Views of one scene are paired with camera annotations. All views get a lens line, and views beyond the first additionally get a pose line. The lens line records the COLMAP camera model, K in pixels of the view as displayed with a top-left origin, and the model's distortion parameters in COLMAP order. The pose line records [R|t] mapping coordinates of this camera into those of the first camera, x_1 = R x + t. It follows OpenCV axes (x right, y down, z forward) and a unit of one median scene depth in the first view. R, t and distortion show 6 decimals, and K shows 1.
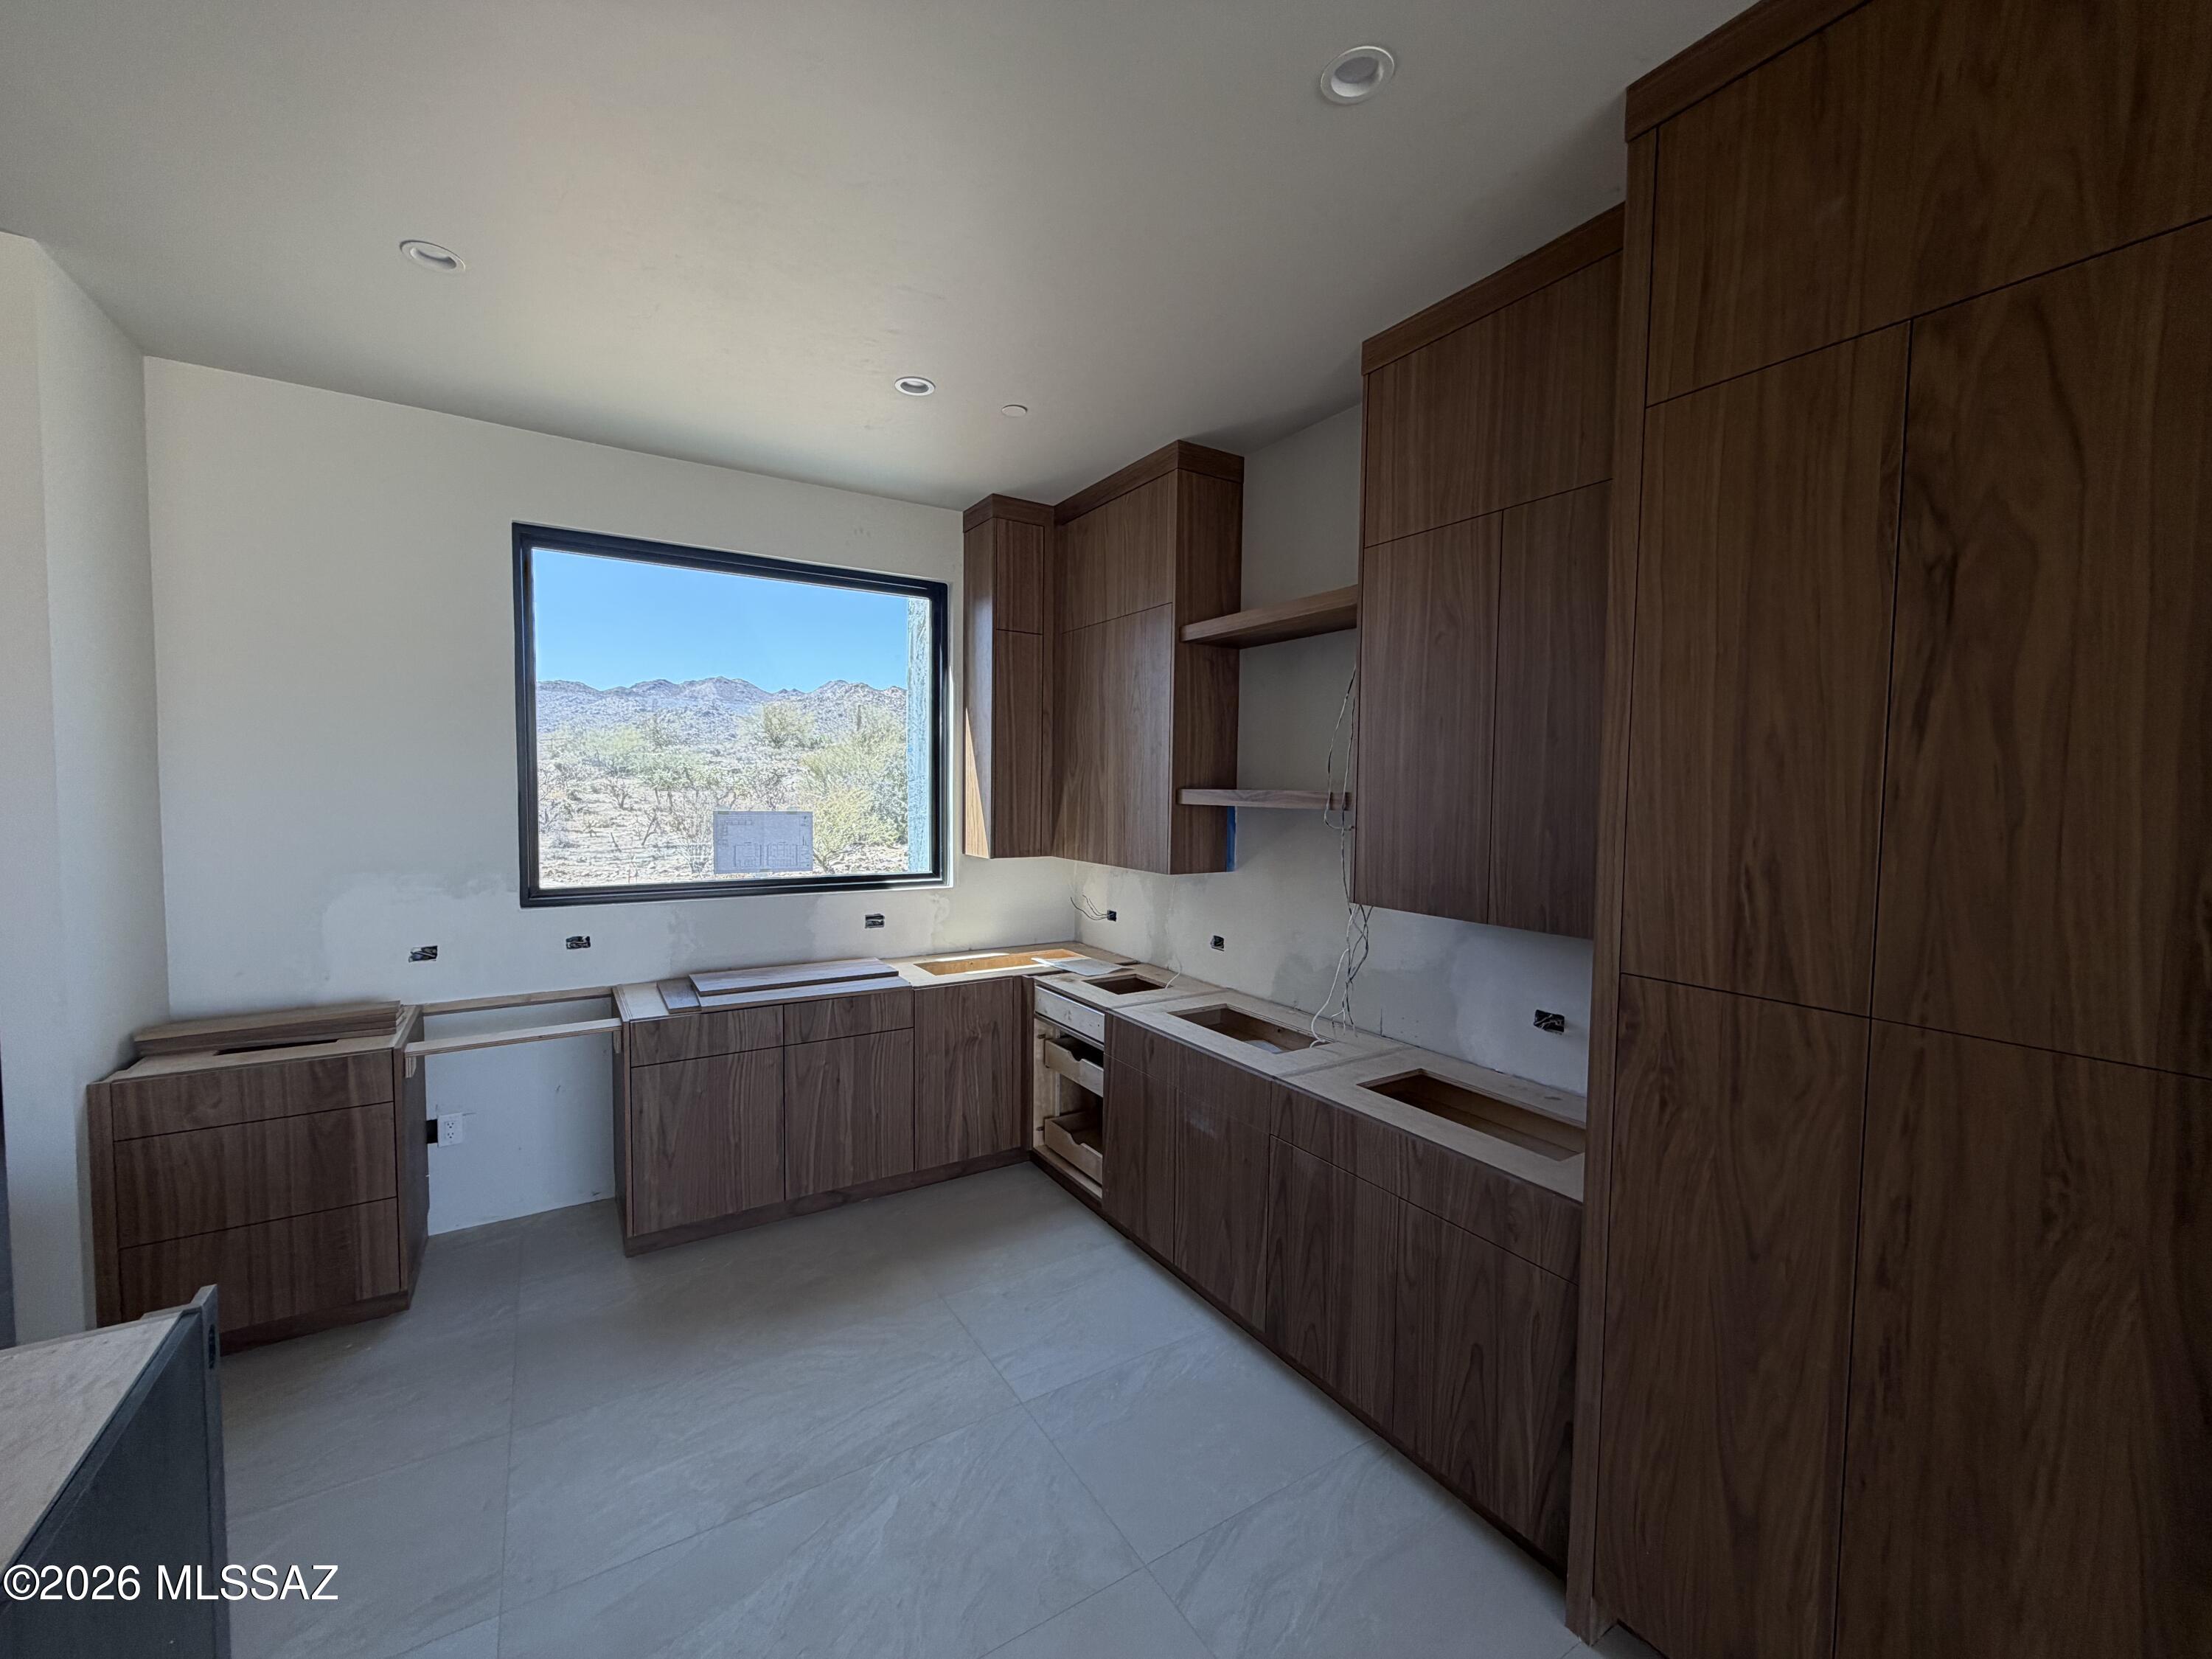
lens RADIAL K [[878.2, 0, 1094.3], [0, 878.2, 833.7], [0, 0, 1]] dist [0.002356, -0.000496]
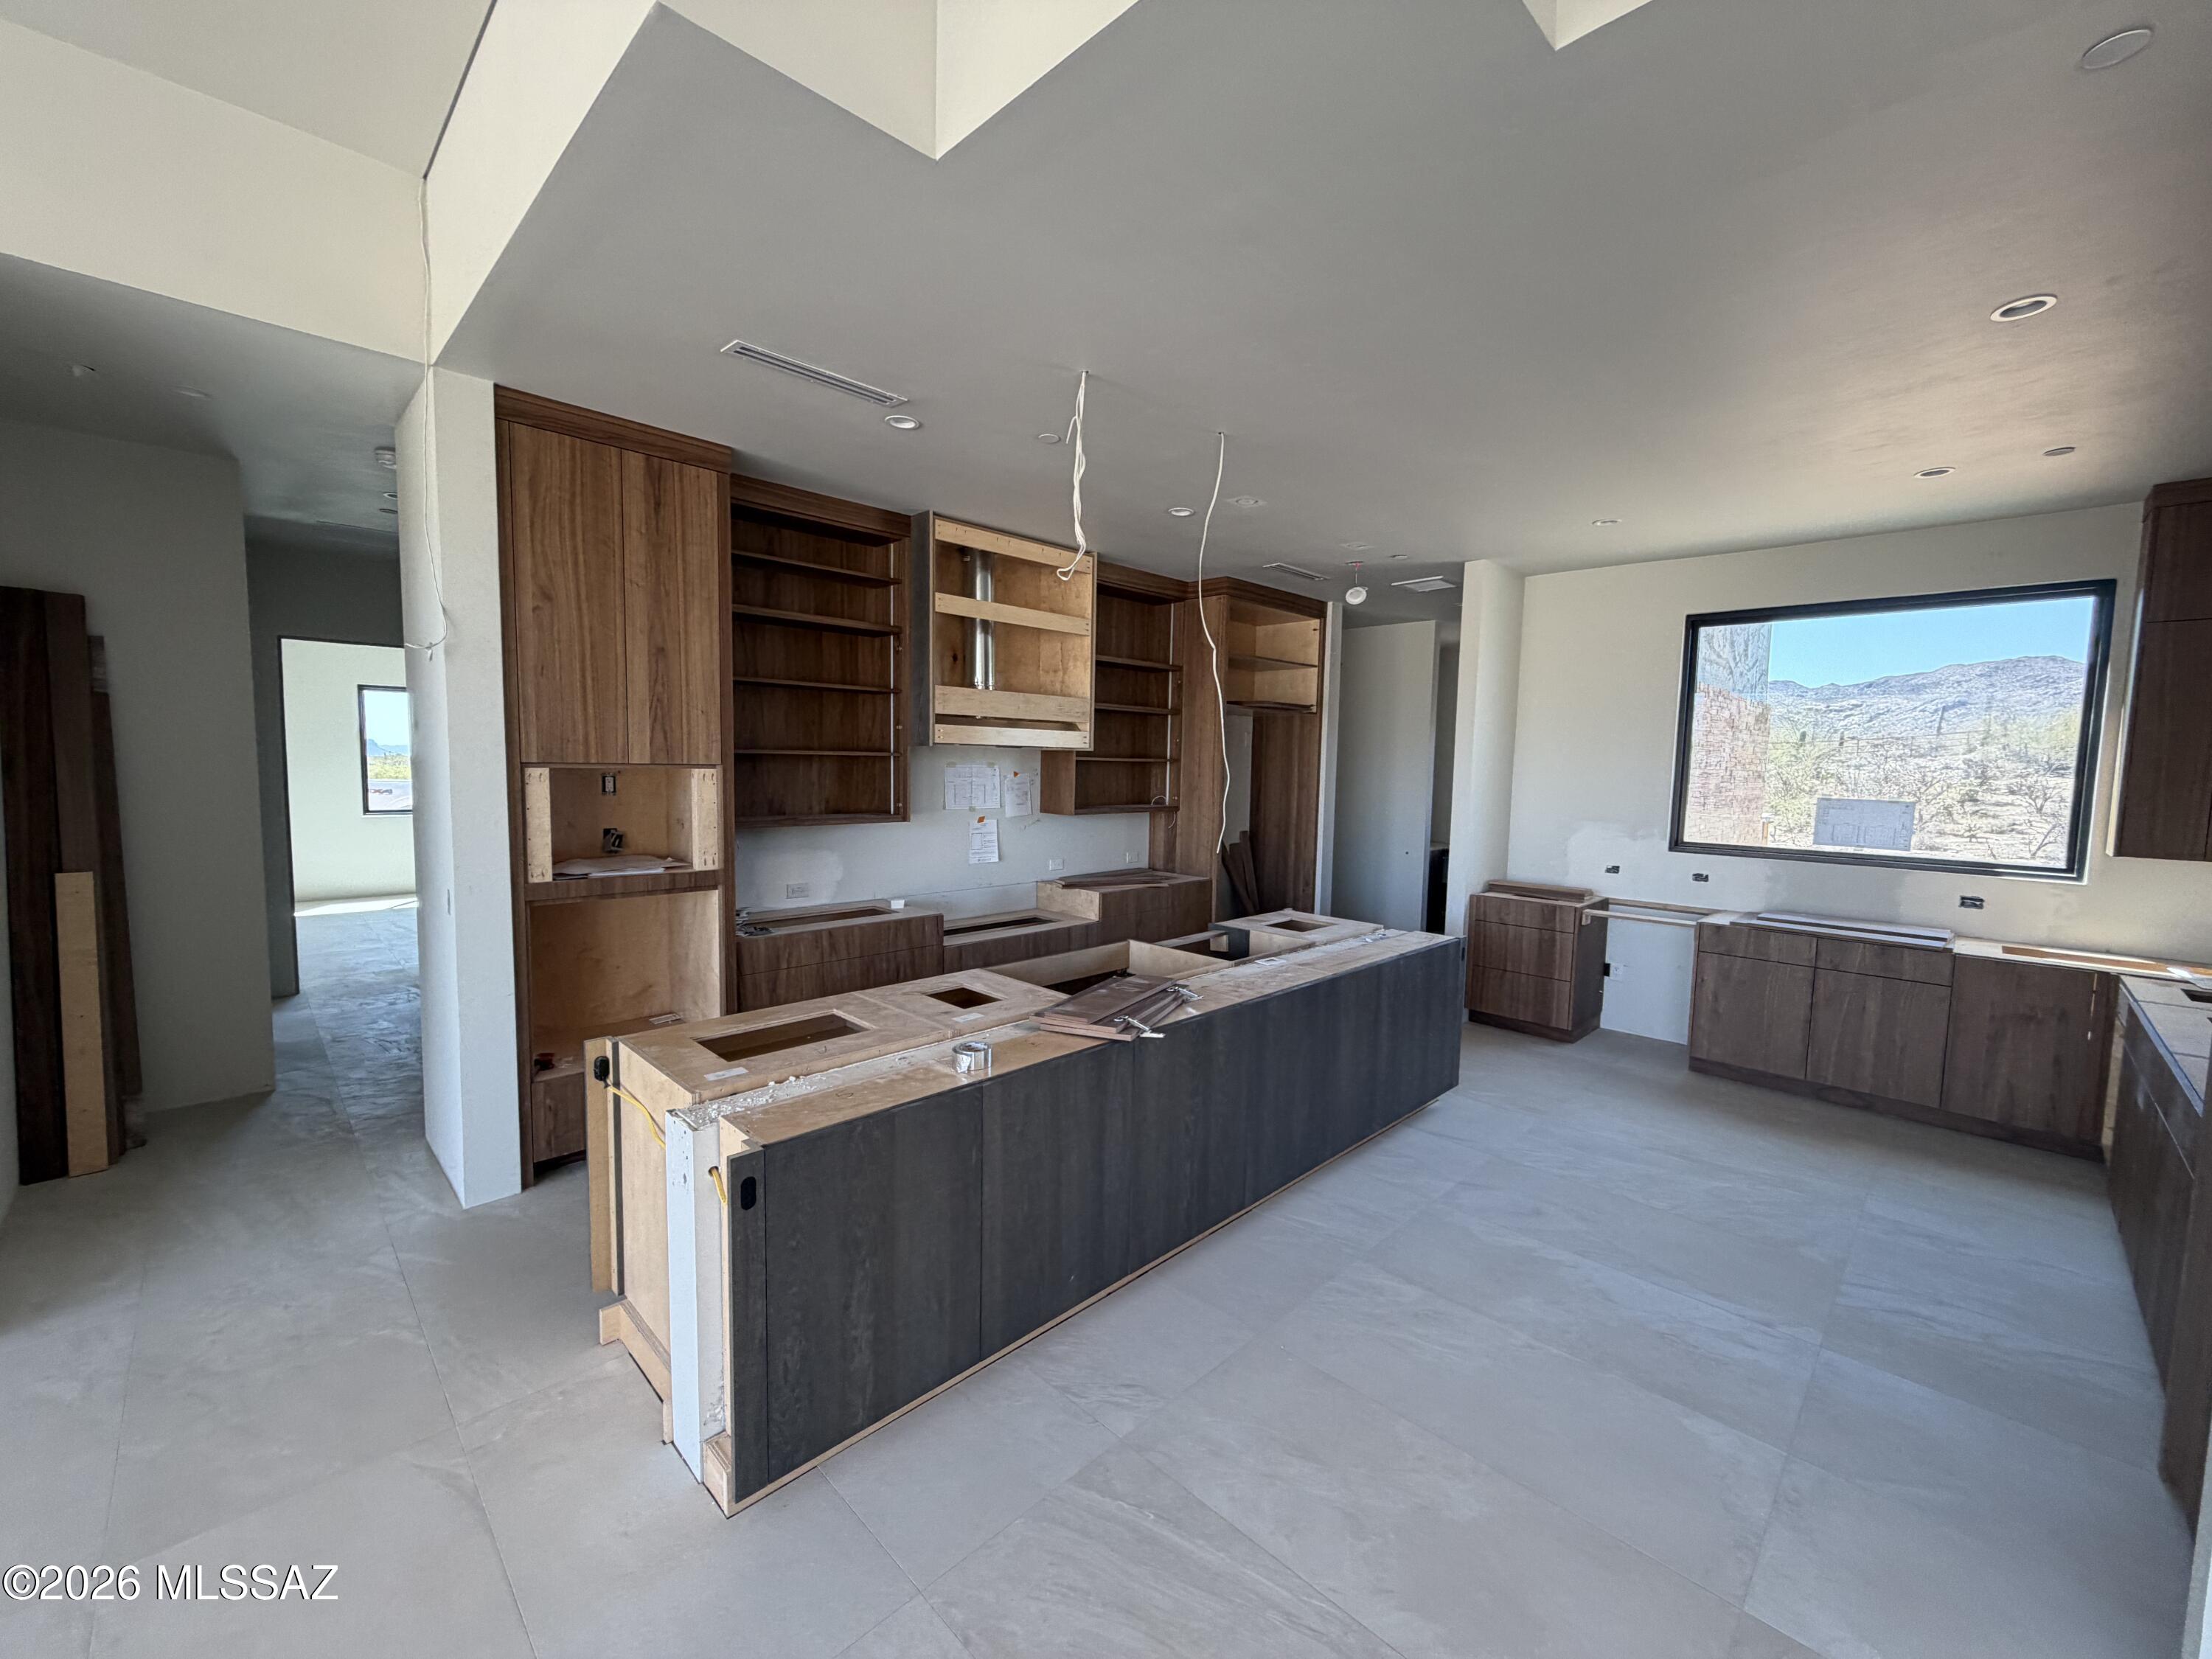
lens RADIAL K [[878.2, 0, 1101.2], [0, 878.2, 830.7], [0, 0, 1]] dist [0.002356, -0.000496]
pose [[0.220749, 0.072232, -0.972652, 0.690951], [-0.071922, 0.995744, 0.057624, 0.028312], [0.972675, 0.057235, 0.225005, -0.389464]]
